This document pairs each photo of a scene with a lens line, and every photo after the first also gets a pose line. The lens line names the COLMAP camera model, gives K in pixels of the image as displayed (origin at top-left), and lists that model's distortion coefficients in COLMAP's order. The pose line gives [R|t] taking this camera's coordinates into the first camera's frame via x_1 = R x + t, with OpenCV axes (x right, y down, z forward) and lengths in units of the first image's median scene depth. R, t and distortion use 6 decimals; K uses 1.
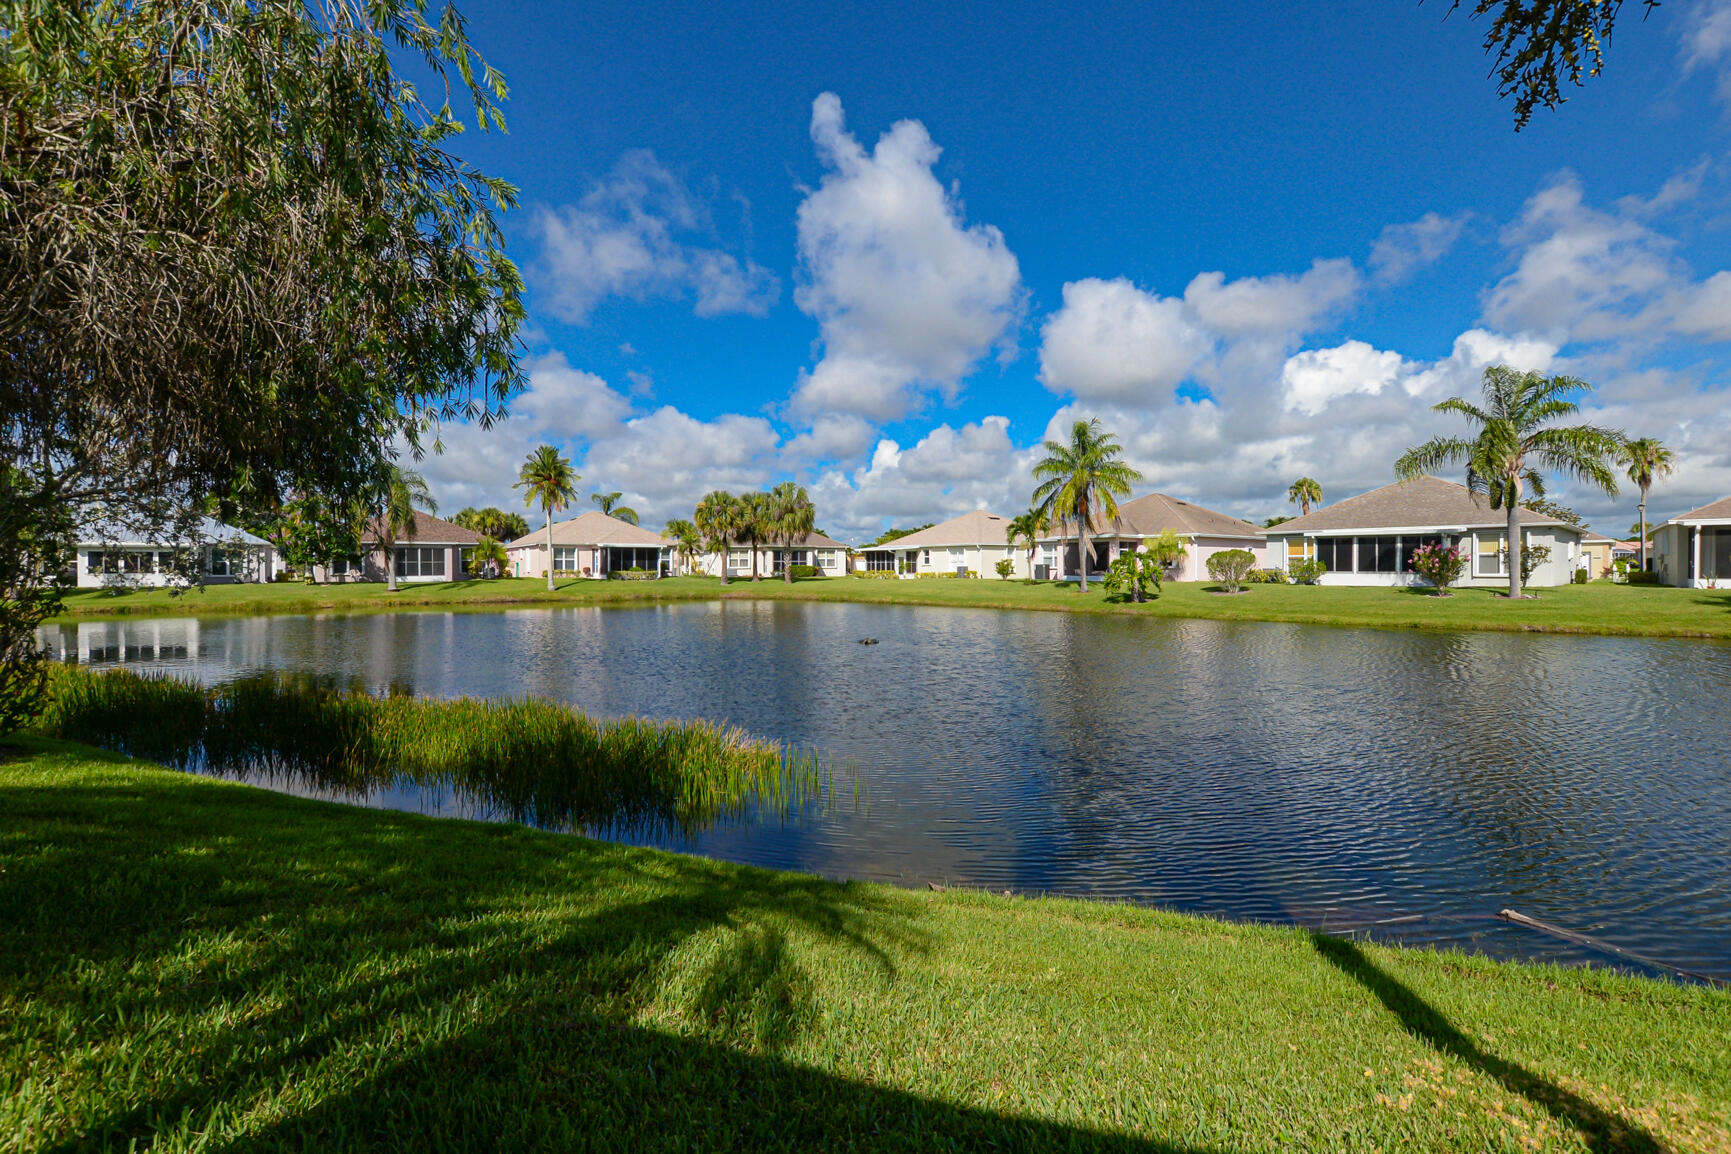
lens RADIAL K [[814.3, 0, 868.6], [0, 814.3, 572.7], [0, 0, 1]] dist [-0.005458, -0.001365]
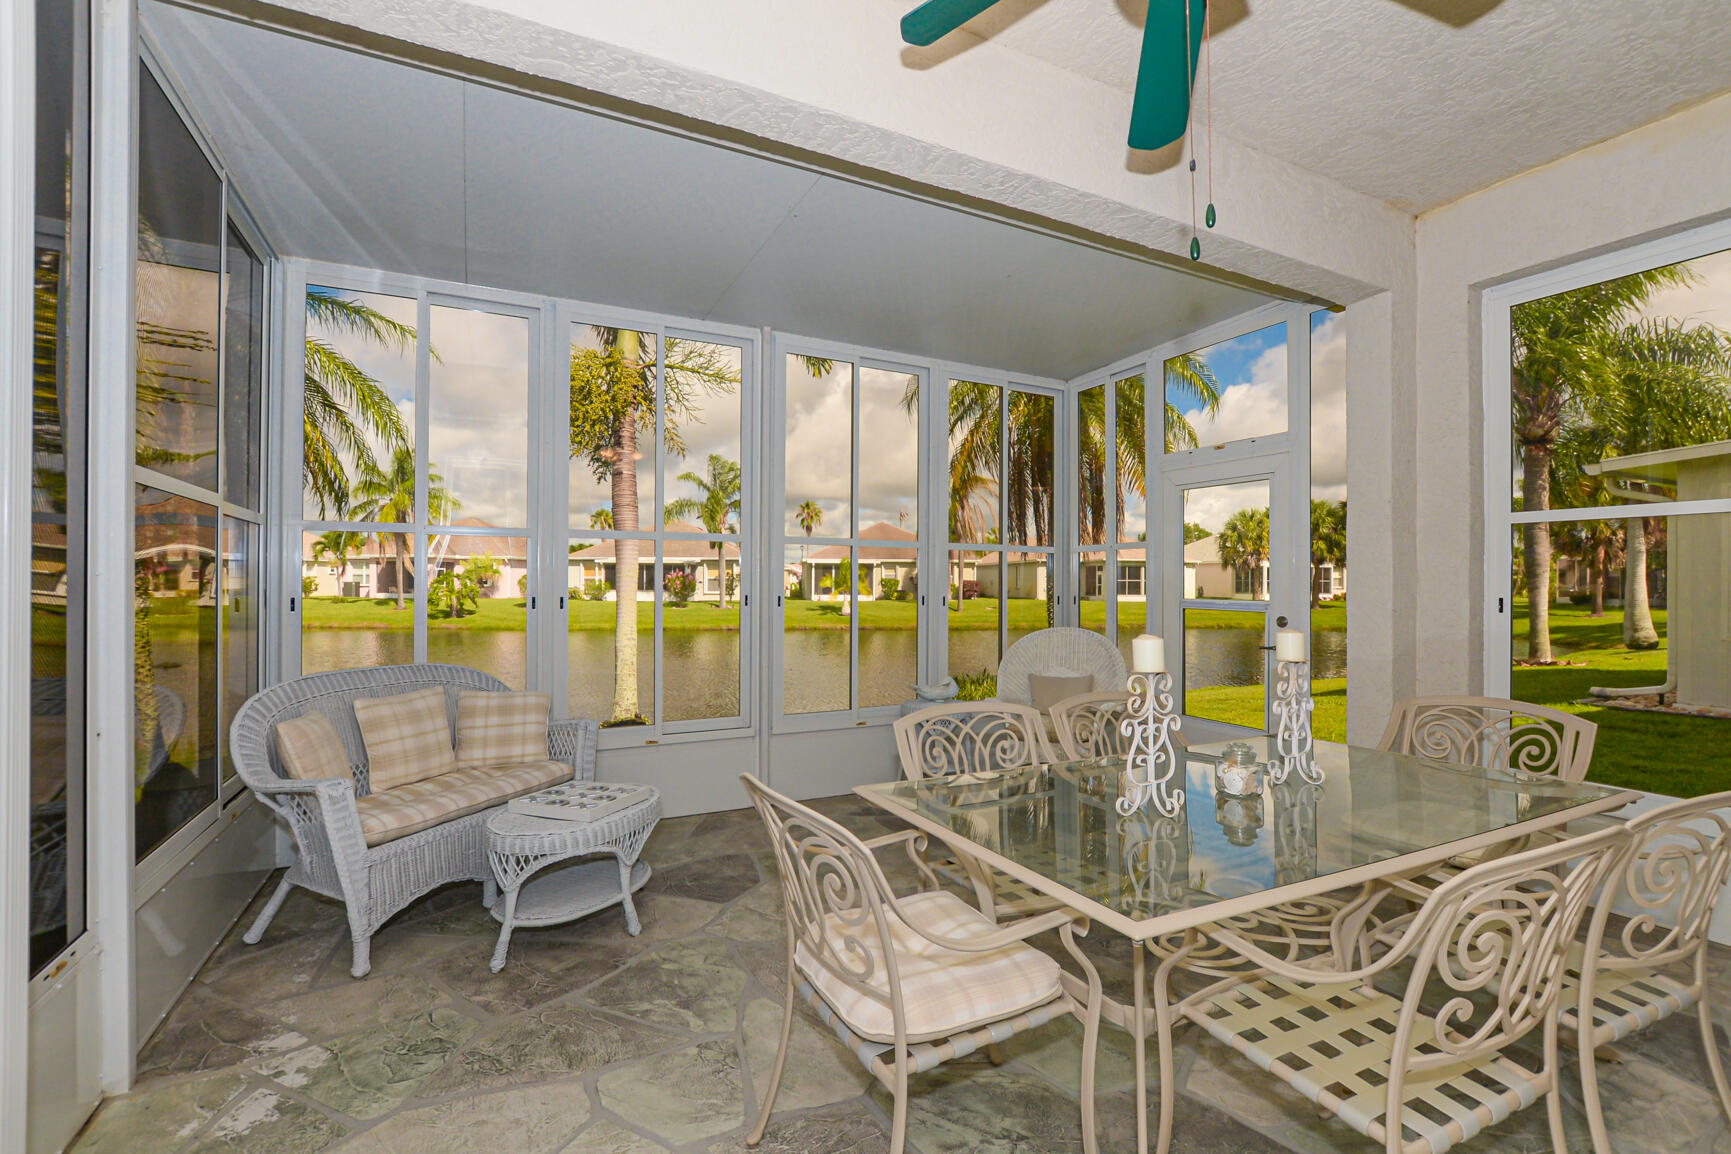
lens RADIAL K [[774.9, 0, 857.2], [0, 774.9, 573.1], [0, 0, 1]] dist [-0.014741, 0.001852]
pose [[0.689308, 0.013593, 0.724341, -0.044678], [-0.000858, 0.999839, -0.017946, -0.004810], [-0.724468, 0.011748, 0.689209, -0.101170]]
